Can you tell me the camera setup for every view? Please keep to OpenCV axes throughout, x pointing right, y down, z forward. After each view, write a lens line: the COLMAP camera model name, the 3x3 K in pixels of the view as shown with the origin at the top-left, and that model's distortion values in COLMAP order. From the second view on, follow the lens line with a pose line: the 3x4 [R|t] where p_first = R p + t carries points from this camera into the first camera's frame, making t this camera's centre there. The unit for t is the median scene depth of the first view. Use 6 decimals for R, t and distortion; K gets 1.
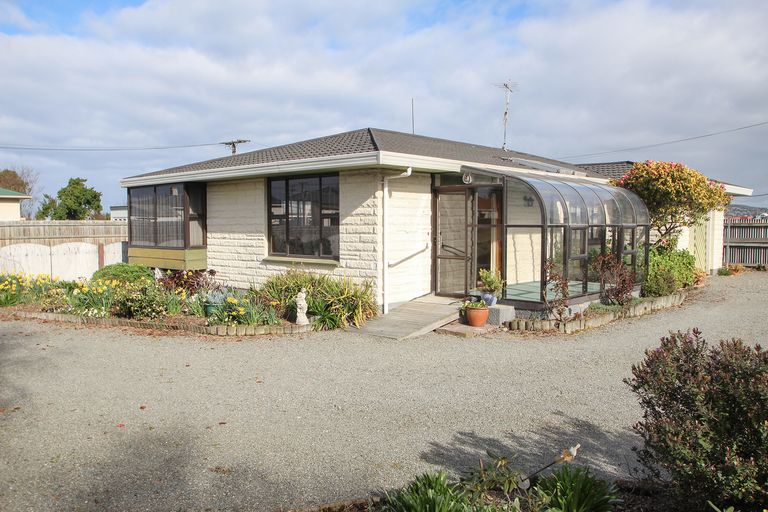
lens RADIAL K [[611.0, 0, 384.0], [0, 611.0, 256.0], [0, 0, 1]] dist [-0.011755, -0.003929]
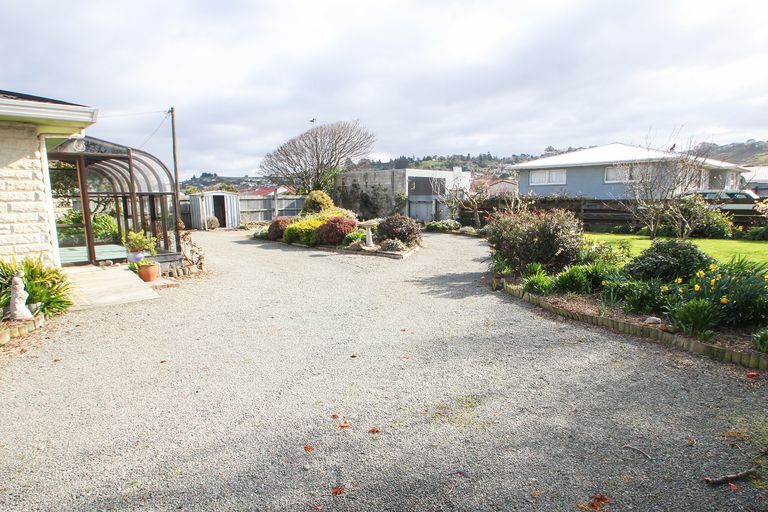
lens RADIAL K [[425.3, 0, 384.0], [0, 425.3, 256.0], [0, 0, 1]] dist [-0.032108, -0.000188]
pose [[0.088374, -0.125813, 0.988110, -0.460500], [0.067529, 0.990466, 0.120073, 0.002649], [-0.993796, 0.056114, 0.096027, 0.383183]]
